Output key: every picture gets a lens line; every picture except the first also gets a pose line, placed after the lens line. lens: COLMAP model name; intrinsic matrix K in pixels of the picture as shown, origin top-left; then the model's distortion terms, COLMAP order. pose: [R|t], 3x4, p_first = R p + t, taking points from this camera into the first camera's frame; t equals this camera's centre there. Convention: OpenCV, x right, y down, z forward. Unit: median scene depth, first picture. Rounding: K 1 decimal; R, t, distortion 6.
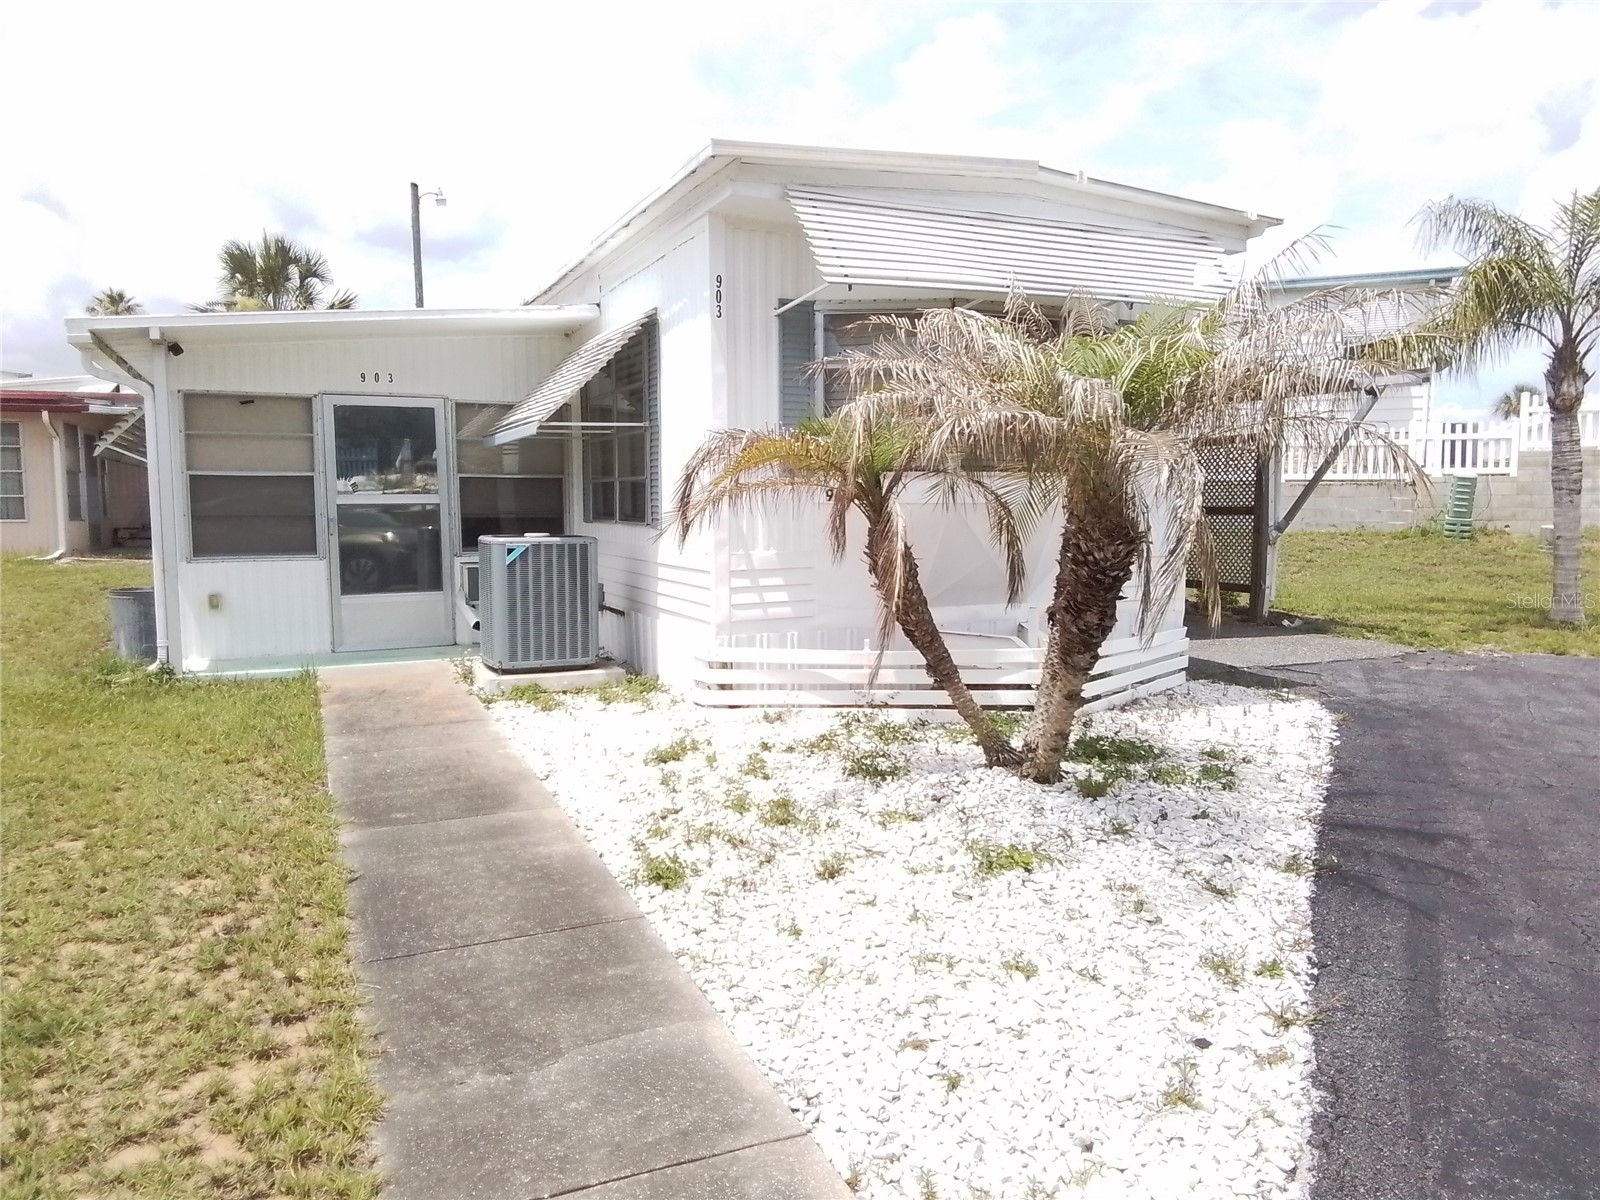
lens RADIAL K [[1133.4, 0, 800.0], [0, 1133.4, 600.0], [0, 0, 1]] dist [-0.001841, -0.002079]
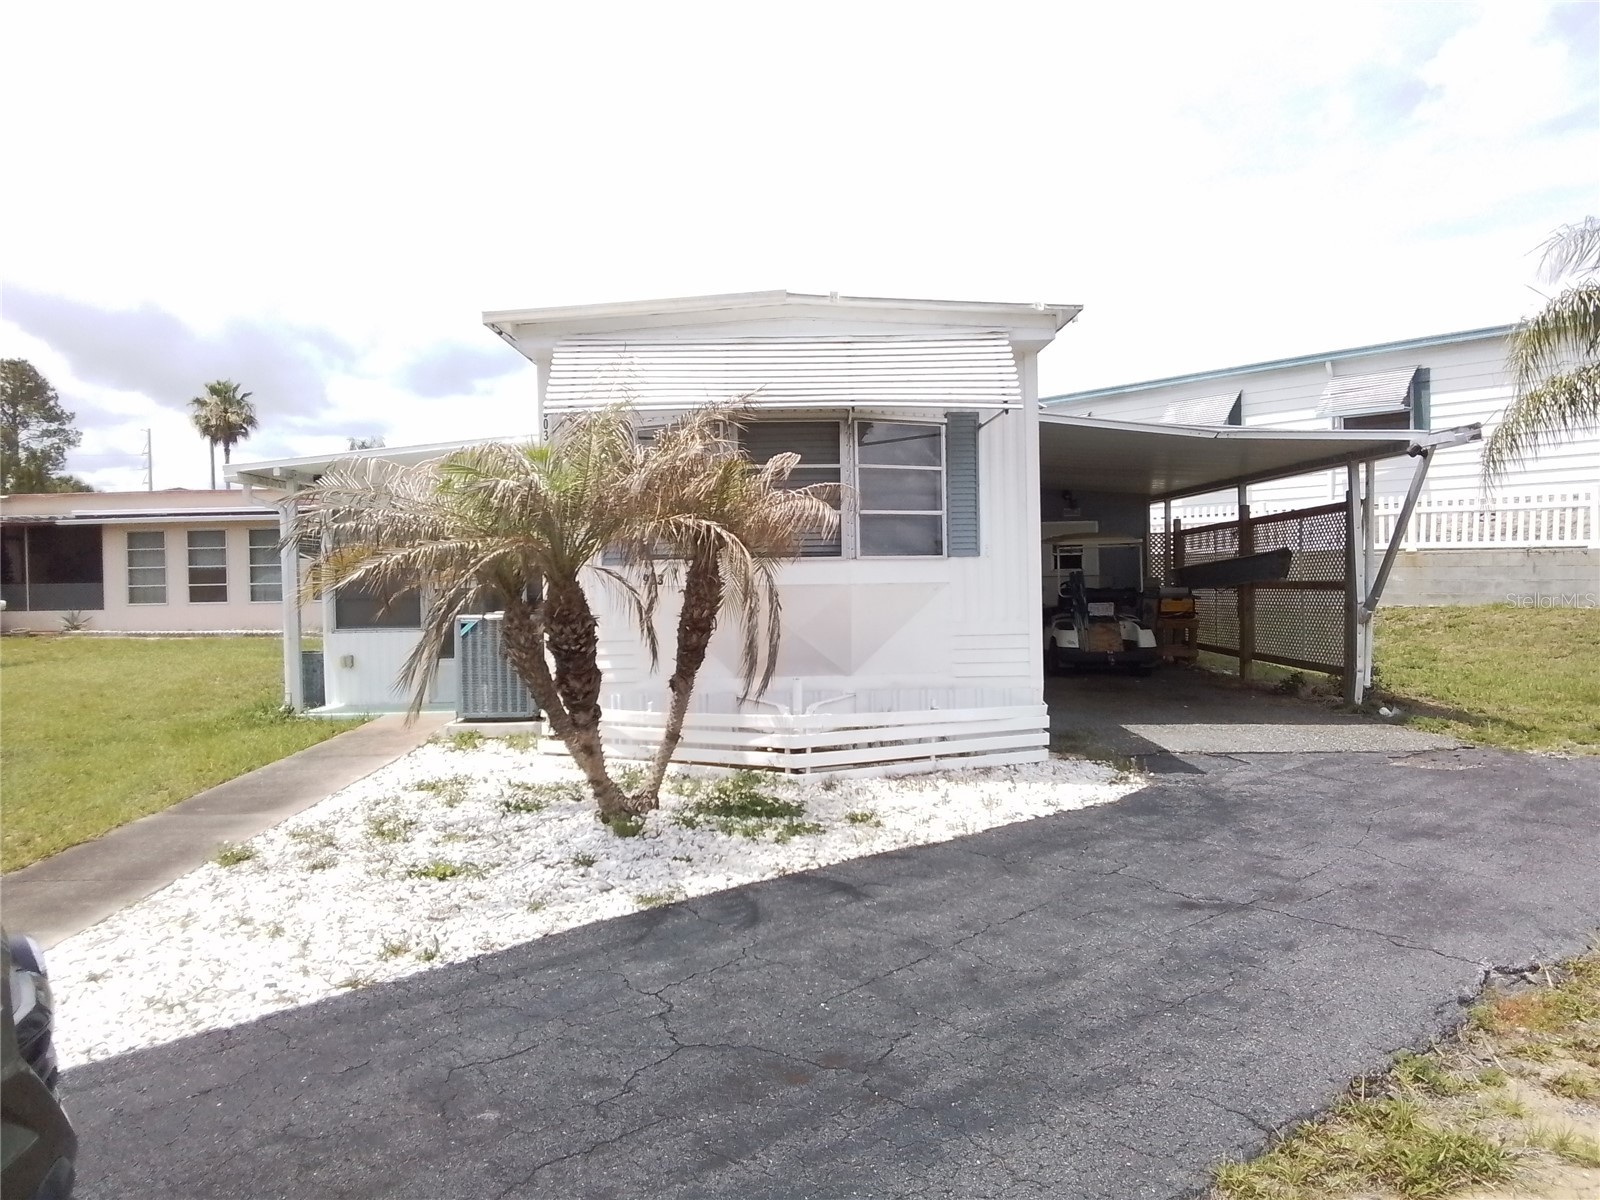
lens RADIAL K [[1113.6, 0, 799.1], [0, 1113.6, 592.8], [0, 0, 1]] dist [0.001739, -0.000518]
pose [[0.914200, -0.006940, -0.405205, 0.689207], [-0.023047, 0.997345, -0.069079, -0.002286], [0.404608, 0.072491, 0.911612, -0.003656]]
